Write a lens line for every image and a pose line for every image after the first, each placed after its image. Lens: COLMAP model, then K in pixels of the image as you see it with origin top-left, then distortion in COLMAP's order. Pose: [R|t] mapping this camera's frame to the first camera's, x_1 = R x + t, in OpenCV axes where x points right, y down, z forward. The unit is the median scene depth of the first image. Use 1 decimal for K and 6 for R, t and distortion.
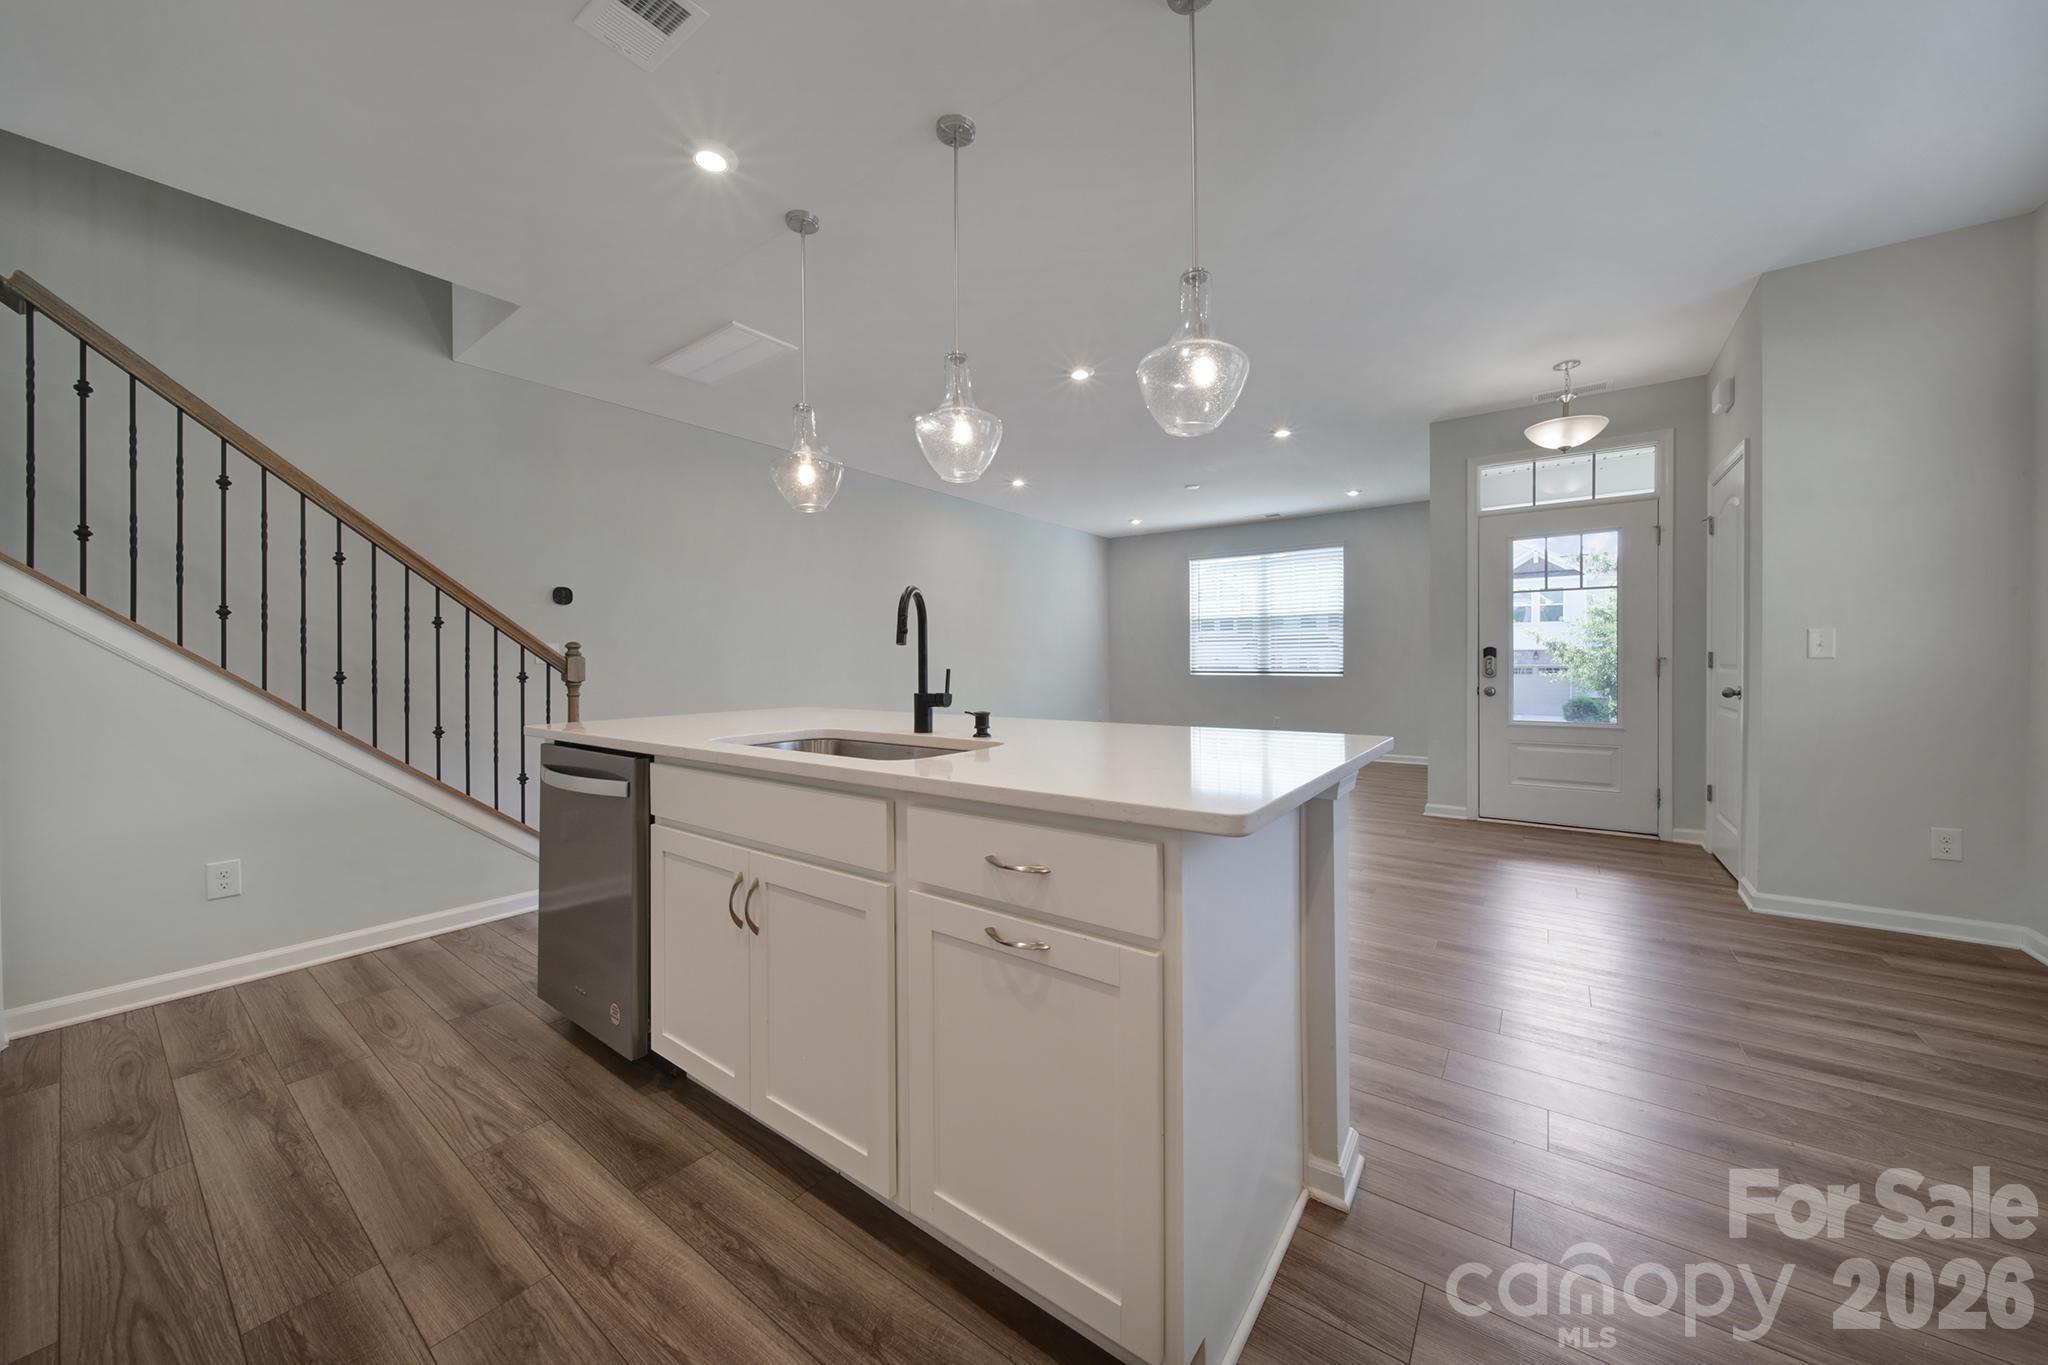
lens RADIAL K [[717.8, 0, 1026.5], [0, 717.8, 655.0], [0, 0, 1]] dist [-0.000491, -0.001408]
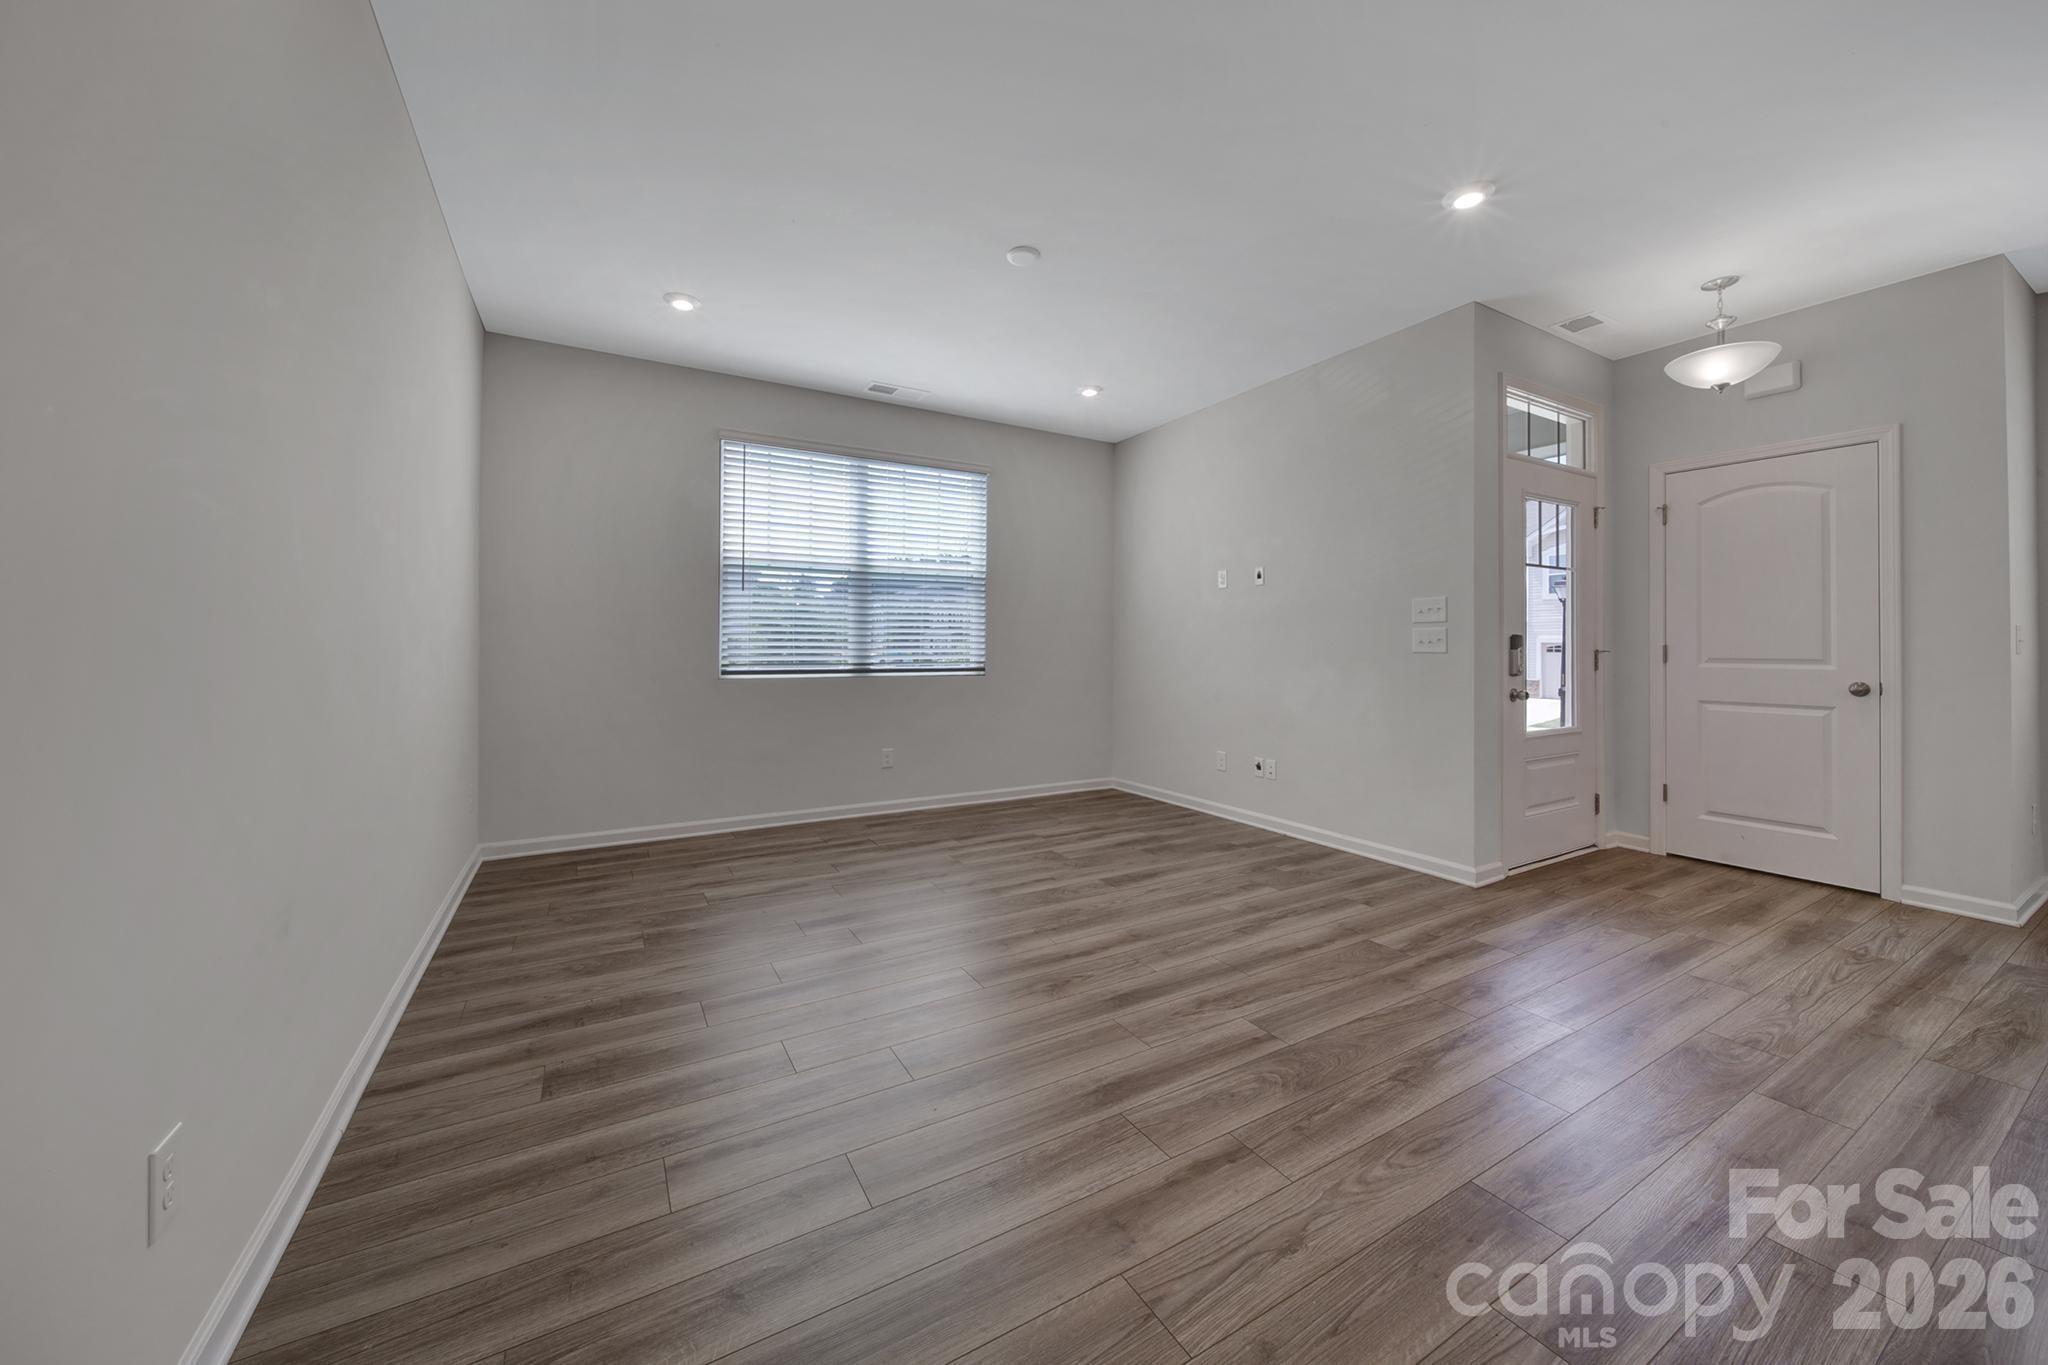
lens RADIAL K [[717.8, 0, 1039.7], [0, 717.8, 629.3], [0, 0, 1]] dist [-0.000491, -0.001408]
pose [[0.409219, 0.026014, 0.912065, -0.217343], [-0.011396, 0.999661, -0.023399, 0.006069], [-0.912365, -0.000819, 0.409376, 1.129374]]
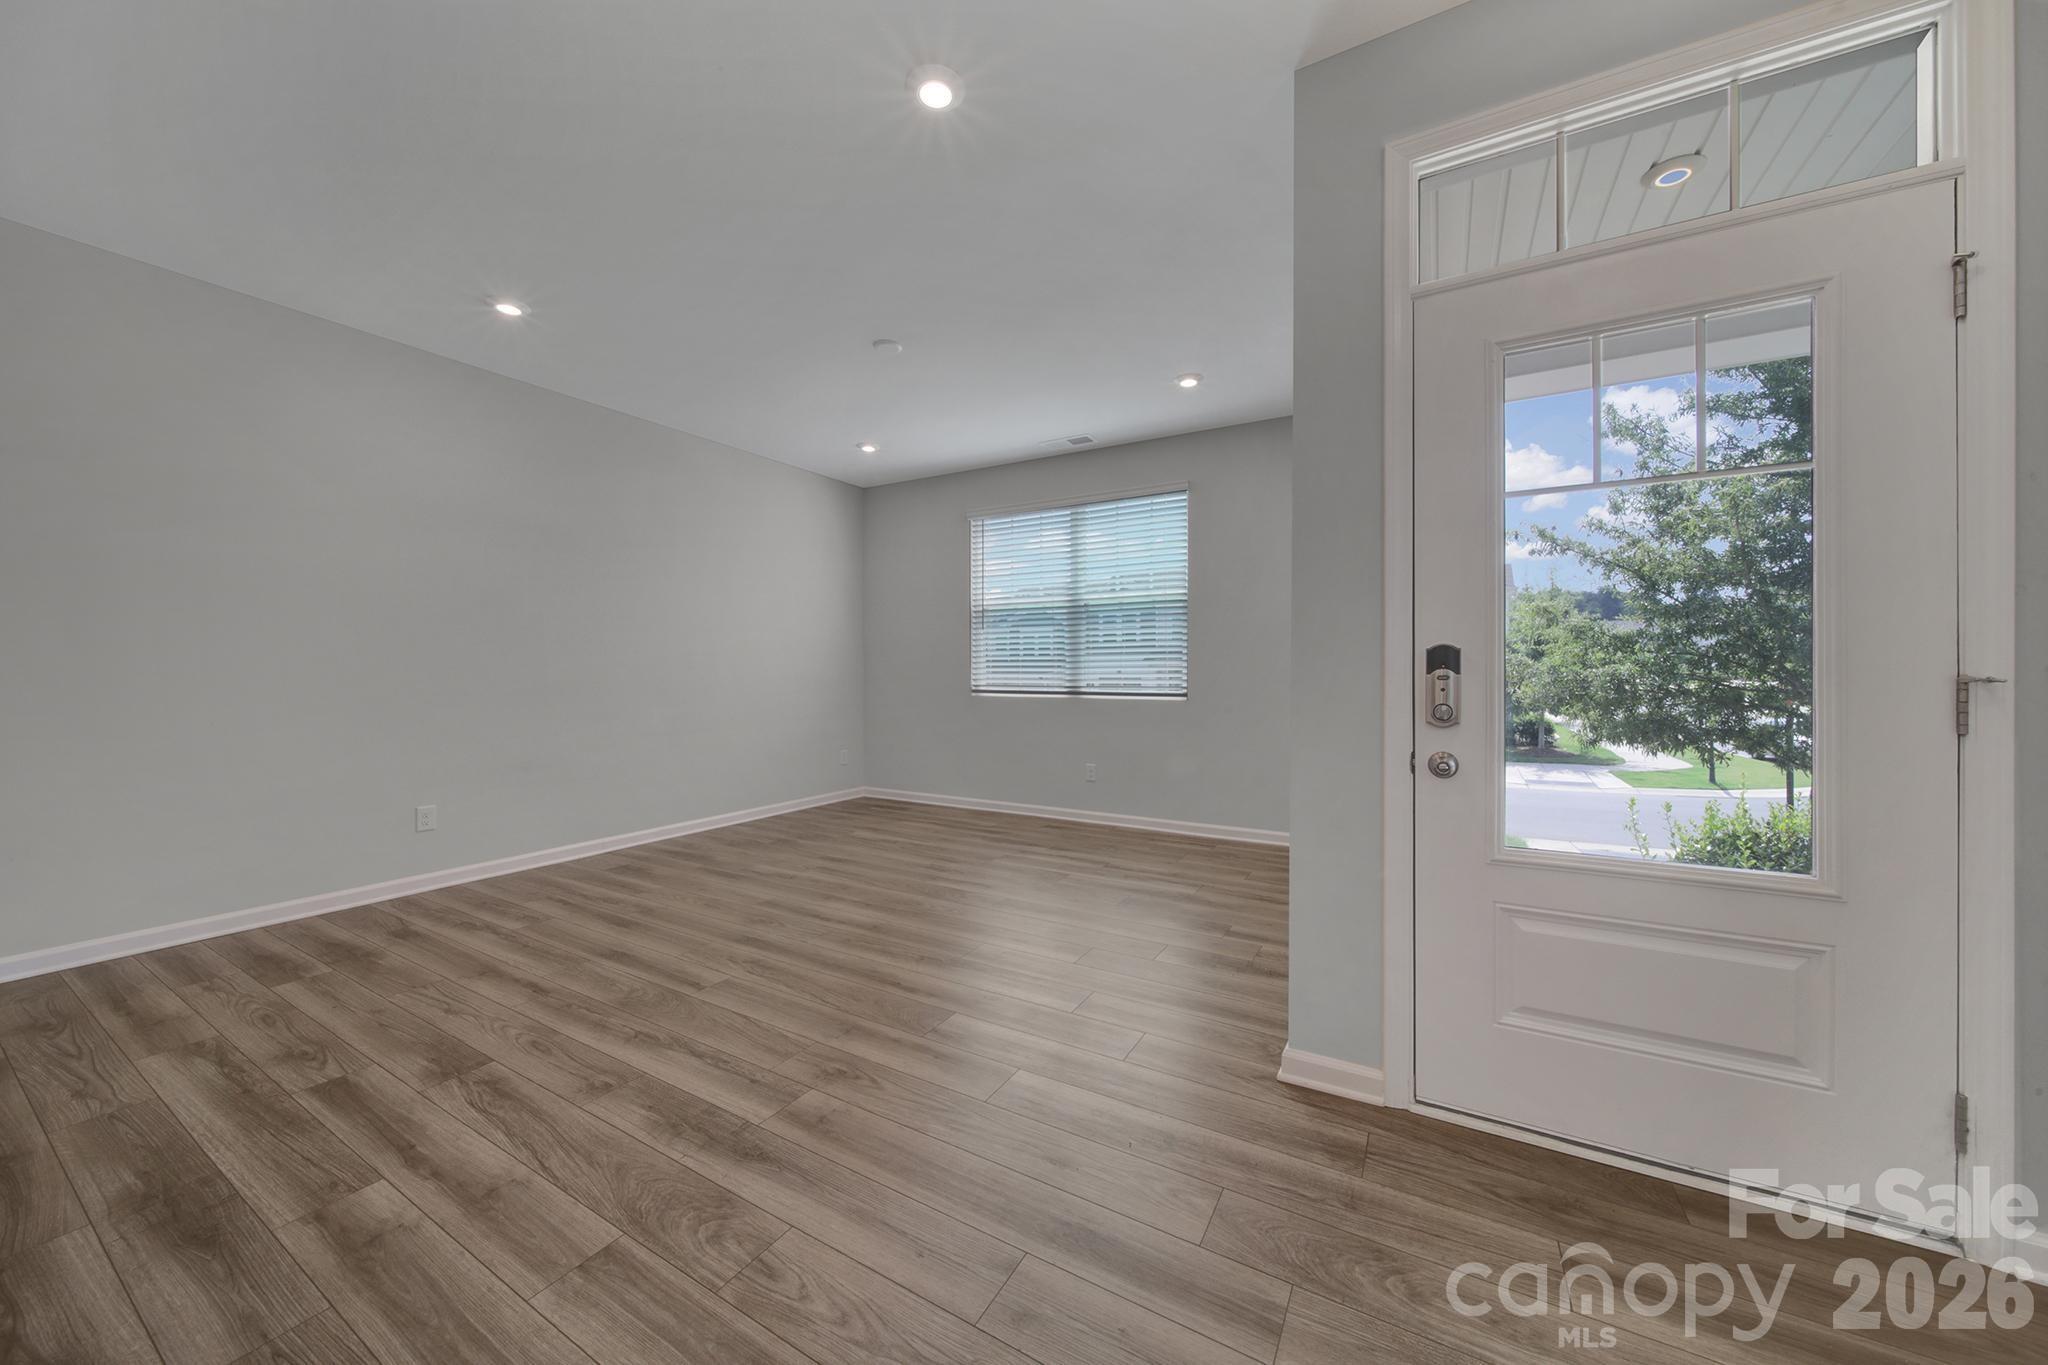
lens RADIAL K [[717.8, 0, 1026.4], [0, 717.8, 661.0], [0, 0, 1]] dist [-0.000491, -0.001408]
pose [[0.994530, 0.005809, 0.104292, 0.390520], [-0.005132, 0.999964, -0.006755, 0.000686], [-0.104328, 0.006183, 0.994524, 0.649887]]
